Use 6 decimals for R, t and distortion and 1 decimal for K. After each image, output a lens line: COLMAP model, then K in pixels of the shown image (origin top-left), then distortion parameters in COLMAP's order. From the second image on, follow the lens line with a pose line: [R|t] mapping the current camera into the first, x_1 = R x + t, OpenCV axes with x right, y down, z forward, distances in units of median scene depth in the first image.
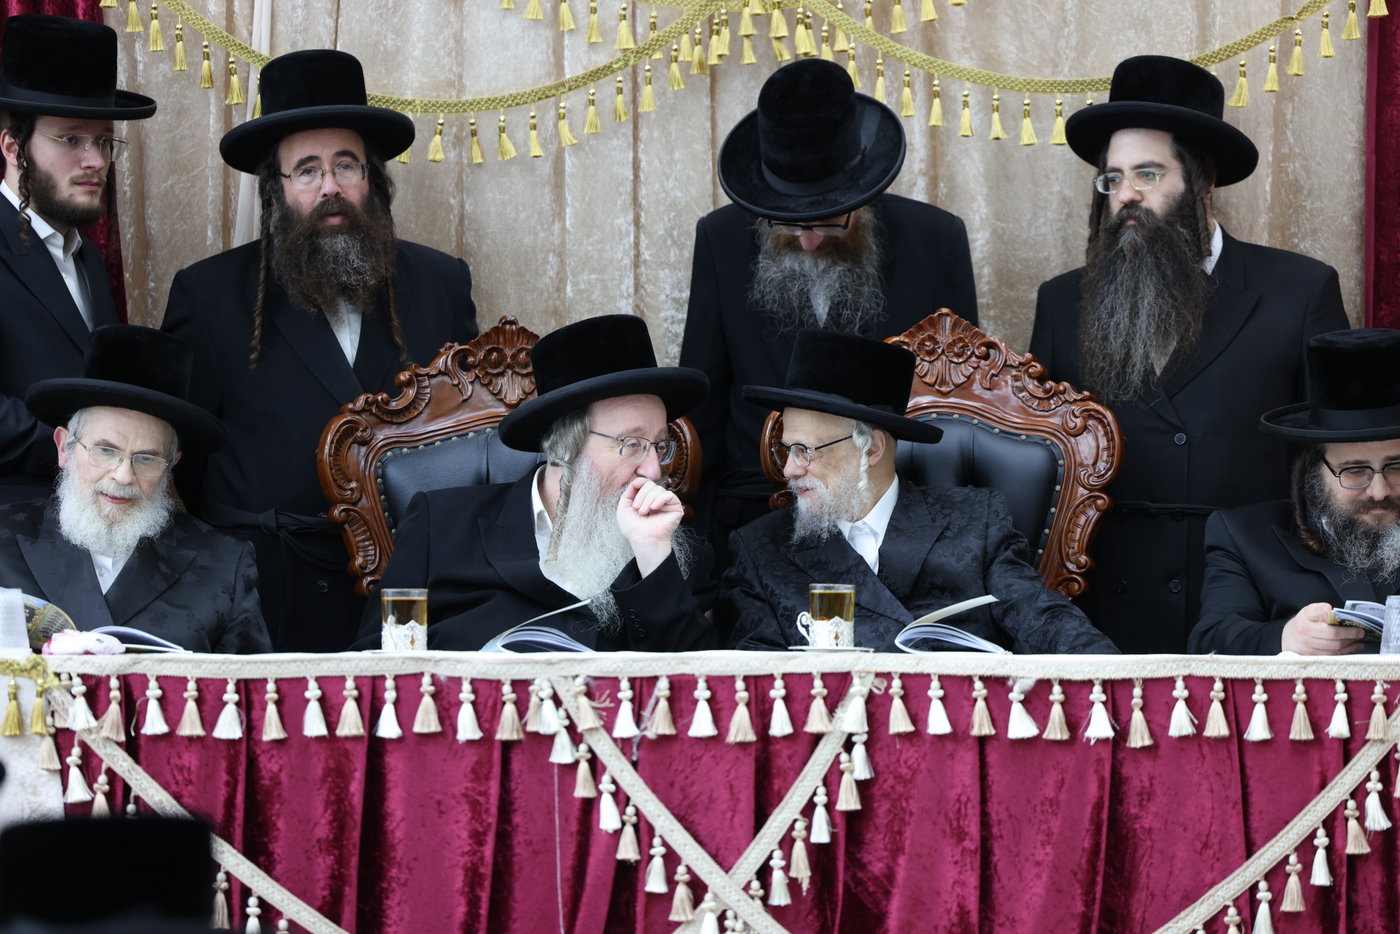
lens RADIAL K [[4865.0, 0, 702.9], [0, 4865.0, 462.8], [0, 0, 1]] dist [0.343387, 0.000000]
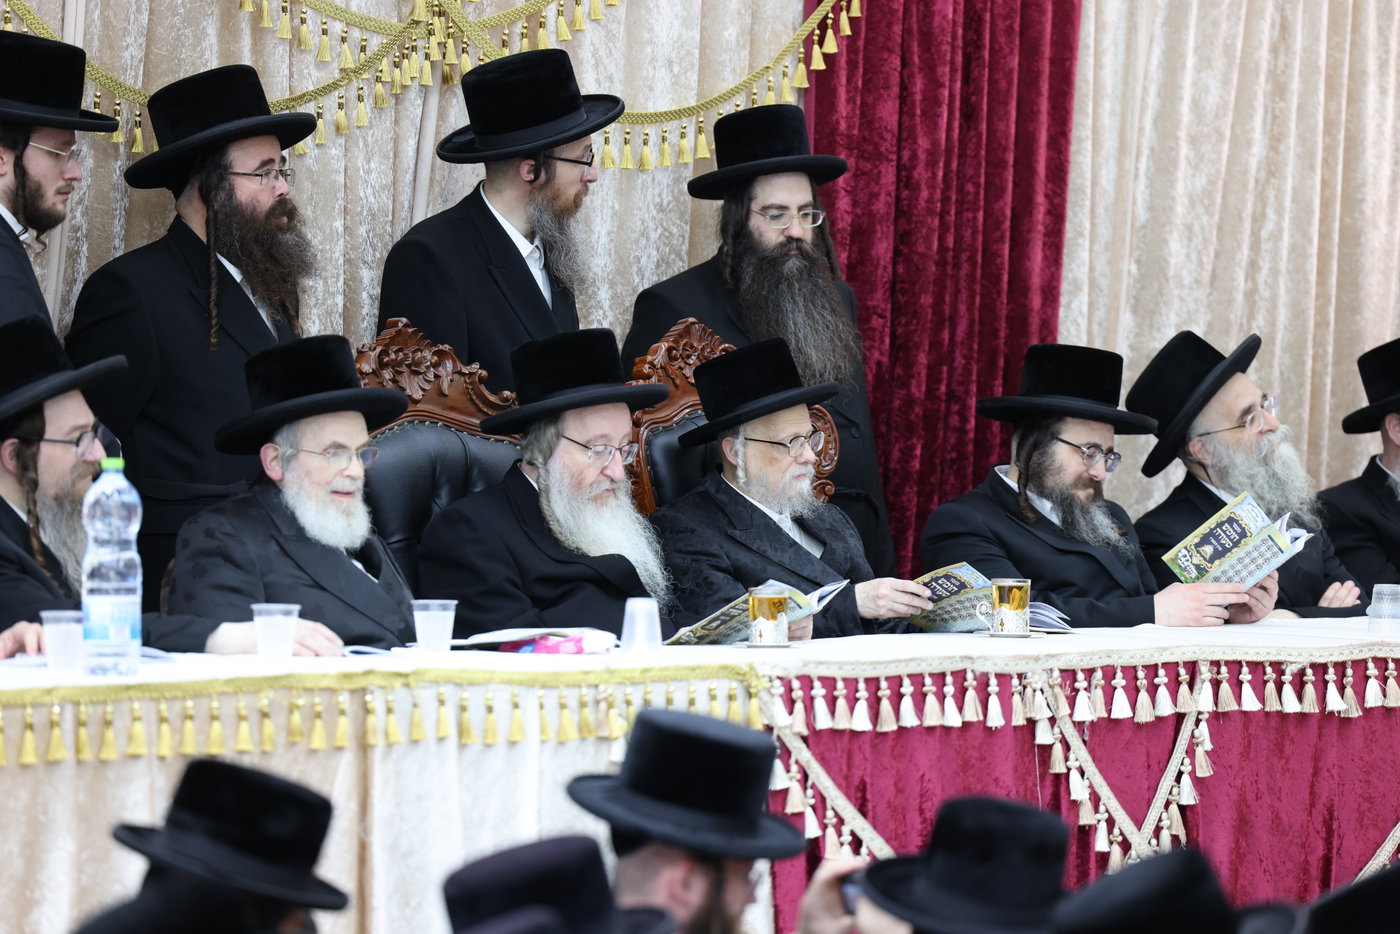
lens RADIAL K [[4865.0, 0, 704.5], [0, 4865.0, 472.3], [0, 0, 1]] dist [0.343387, 0.000000]
pose [[0.872449, 0.000903, 0.488705, -0.662216], [-0.012767, 0.999699, 0.020943, -0.026673], [-0.488539, -0.024511, 0.872198, 0.018481]]
